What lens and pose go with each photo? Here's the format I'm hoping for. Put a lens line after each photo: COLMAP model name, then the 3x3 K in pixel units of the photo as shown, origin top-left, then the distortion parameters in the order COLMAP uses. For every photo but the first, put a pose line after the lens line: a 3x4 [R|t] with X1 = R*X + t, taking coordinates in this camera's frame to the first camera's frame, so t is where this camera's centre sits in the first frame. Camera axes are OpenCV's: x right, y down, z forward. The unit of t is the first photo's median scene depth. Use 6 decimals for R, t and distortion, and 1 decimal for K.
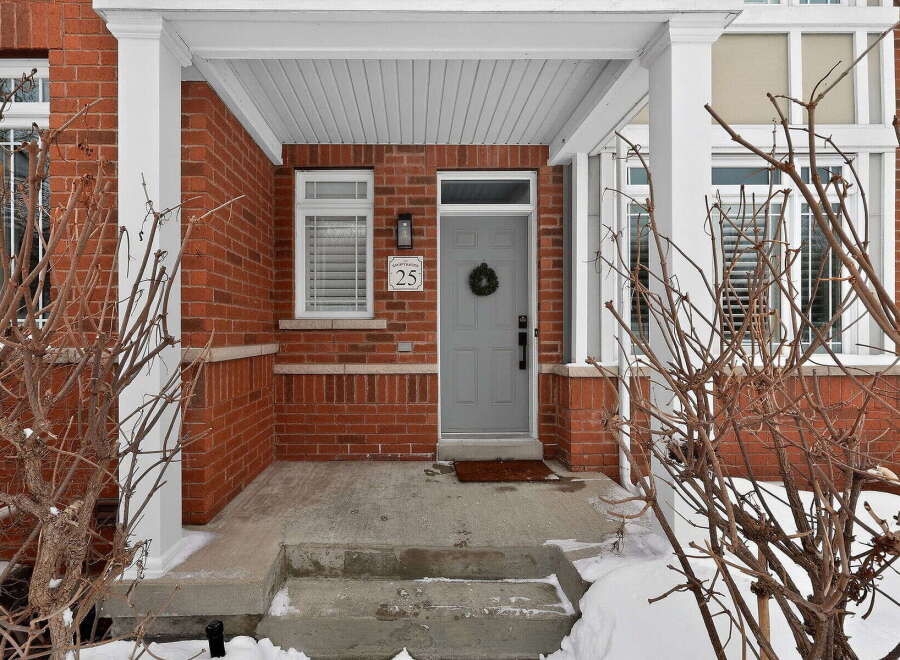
lens RADIAL K [[392.1, 0, 418.0], [0, 392.1, 333.8], [0, 0, 1]] dist [0.000046, 0.000061]
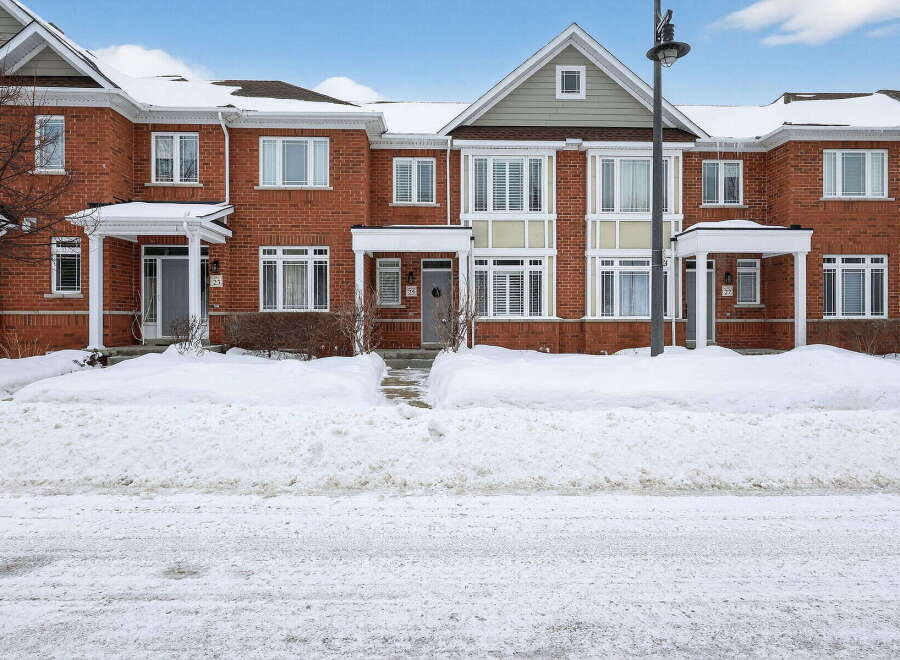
lens RADIAL K [[483.5, 0, 446.1], [0, 483.5, 328.0], [0, 0, 1]] dist [-0.001543, 0.001137]
pose [[0.998846, -0.000217, 0.048029, 0.064003], [-0.000441, 0.999906, 0.013677, 0.095635], [-0.048027, -0.013683, 0.998752, -2.984477]]
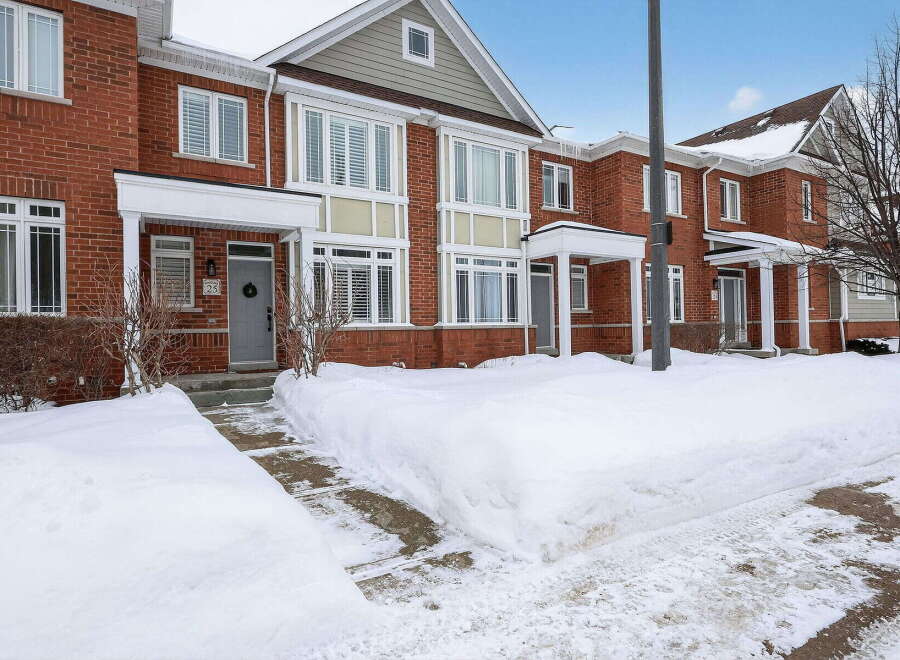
lens RADIAL K [[483.5, 0, 446.1], [0, 483.5, 328.0], [0, 0, 1]] dist [-0.001543, 0.001137]
pose [[0.867680, -0.010888, 0.497004, -0.237427], [0.016365, 0.999844, -0.006666, 0.112977], [-0.496854, 0.013917, 0.867723, -1.971963]]
